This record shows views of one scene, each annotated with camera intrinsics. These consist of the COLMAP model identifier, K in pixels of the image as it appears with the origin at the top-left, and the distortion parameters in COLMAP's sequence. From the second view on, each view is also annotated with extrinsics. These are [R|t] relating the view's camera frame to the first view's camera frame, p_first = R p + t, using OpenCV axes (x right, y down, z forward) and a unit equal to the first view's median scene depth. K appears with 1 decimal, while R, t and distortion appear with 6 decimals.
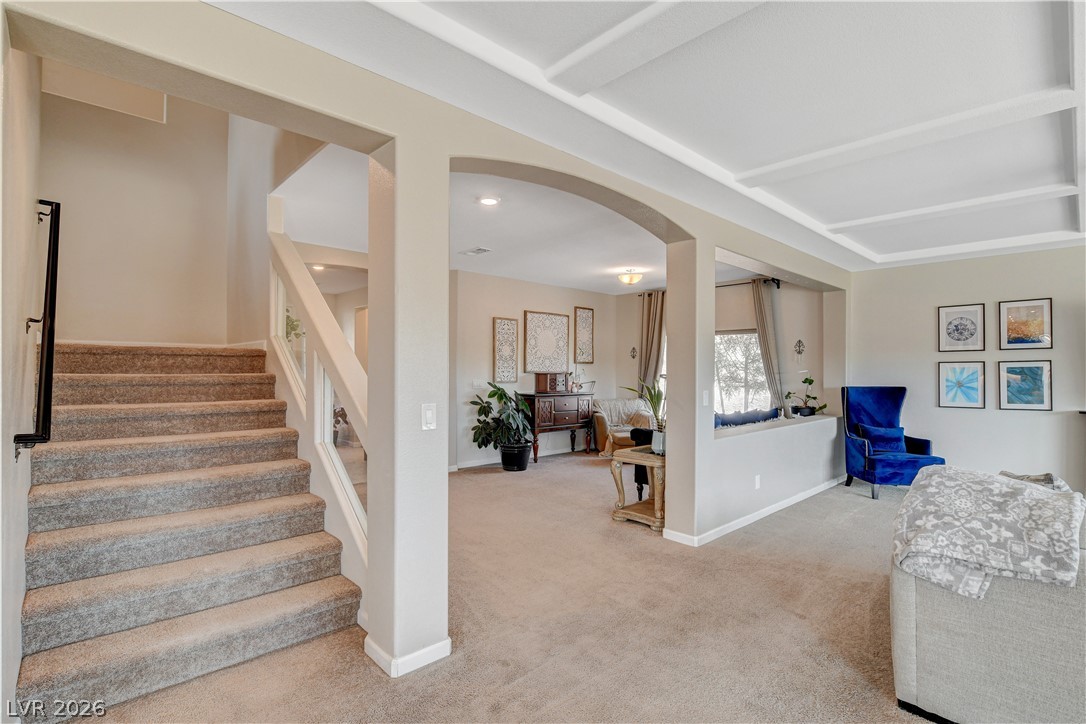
lens RADIAL K [[517.9, 0, 545.3], [0, 517.9, 370.6], [0, 0, 1]] dist [-0.020029, -0.000443]
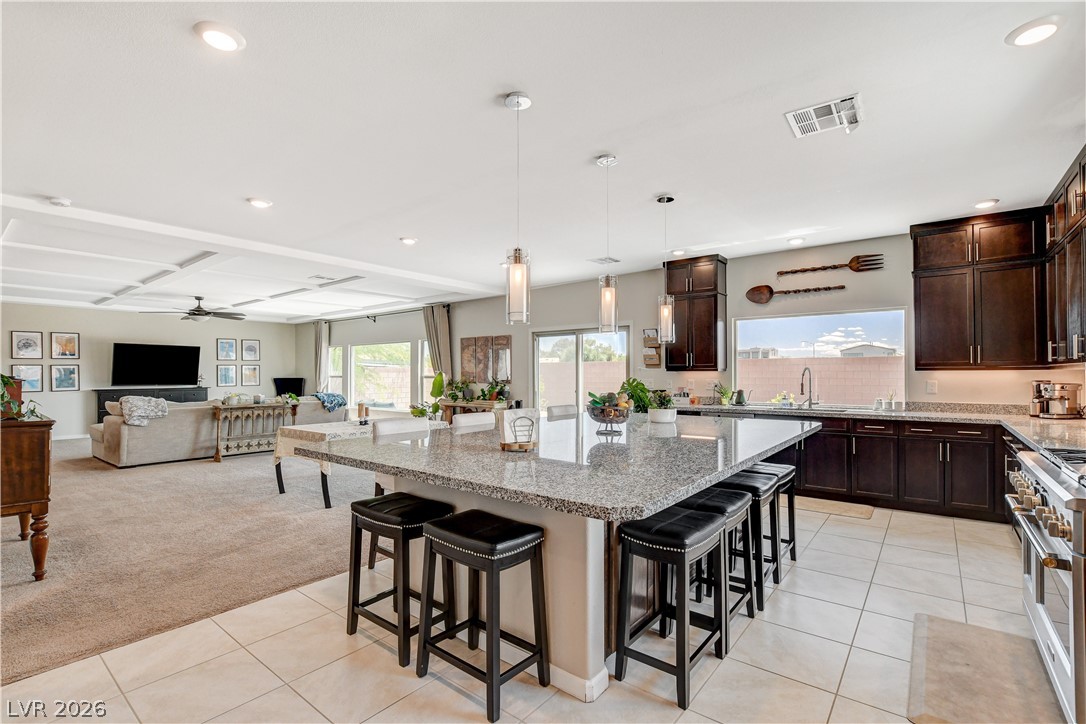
lens RADIAL K [[487.7, 0, 546.5], [0, 487.7, 370.3], [0, 0, 1]] dist [-0.019714, 0.001141]
pose [[-0.153865, 0.000904, 0.988091, -1.006584], [0.004418, 0.999990, -0.000227, 0.008468], [-0.988082, 0.004331, -0.153868, -0.456590]]
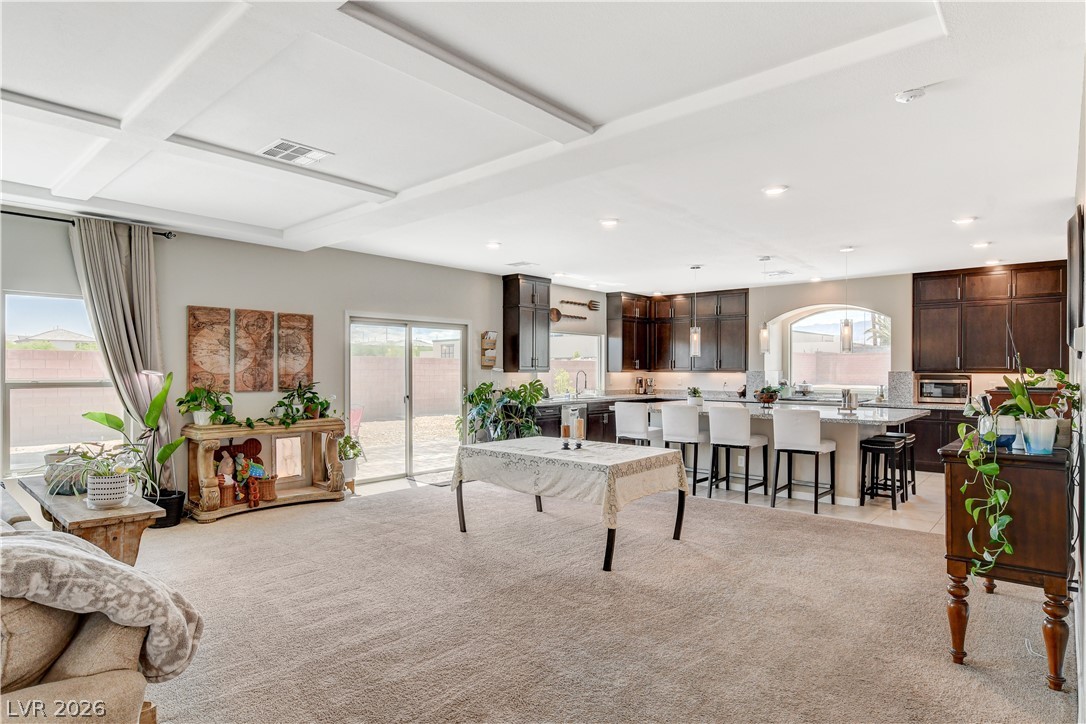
lens RADIAL K [[593.8, 0, 545.6], [0, 593.8, 371.5], [0, 0, 1]] dist [-0.021492, 0.000304]
pose [[-0.995079, -0.005801, -0.098911, 0.096378], [-0.006267, 0.999971, 0.004398, 0.002369], [0.098883, 0.004996, -0.995087, 0.566399]]
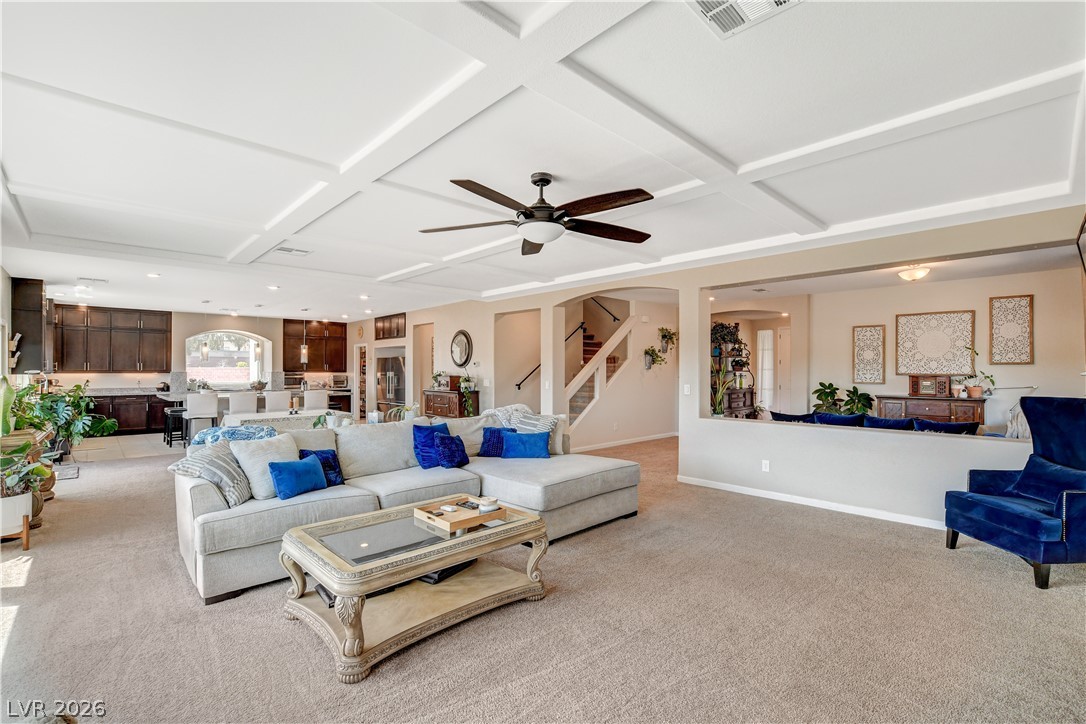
lens RADIAL K [[487.7, 0, 544.3], [0, 487.7, 366.6], [0, 0, 1]] dist [-0.019714, 0.001141]
pose [[0.005652, -0.014039, -0.999885, 1.240179], [-0.004389, 0.999891, -0.014064, 0.005207], [0.999974, 0.004468, 0.005590, 0.393667]]
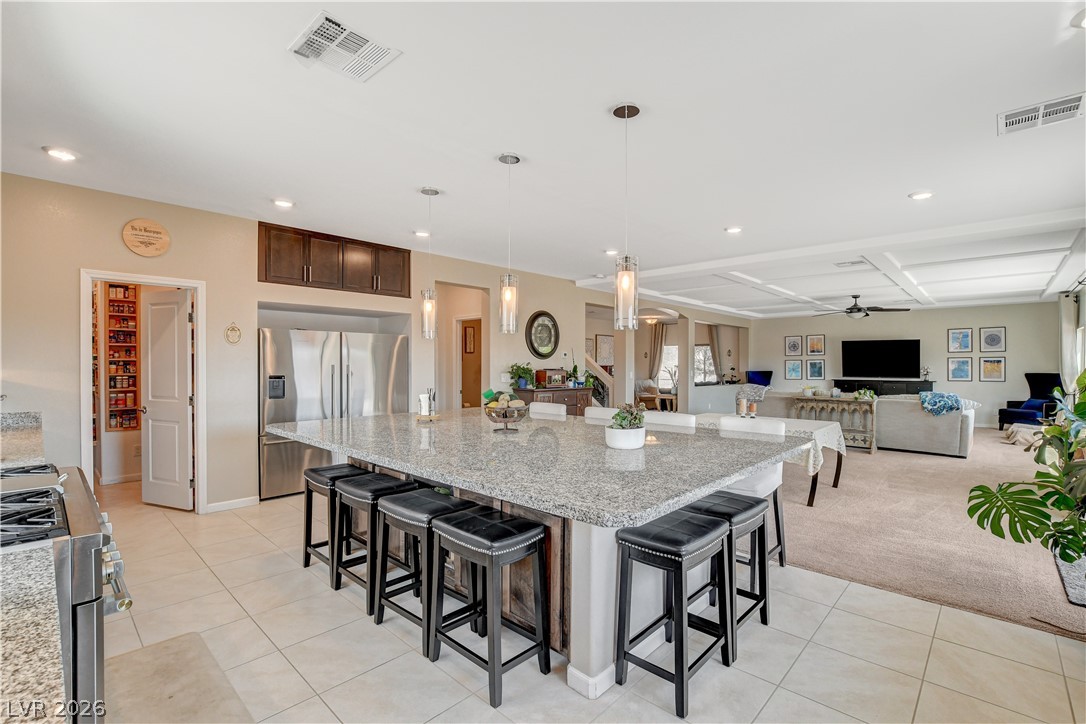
lens RADIAL K [[487.7, 0, 549.4], [0, 487.7, 369.1], [0, 0, 1]] dist [-0.019714, 0.001141]
pose [[0.997719, -0.004314, 0.067359, -0.466566], [0.003866, 0.999970, 0.006779, 0.005346], [-0.067386, -0.006503, 0.997706, -1.160564]]
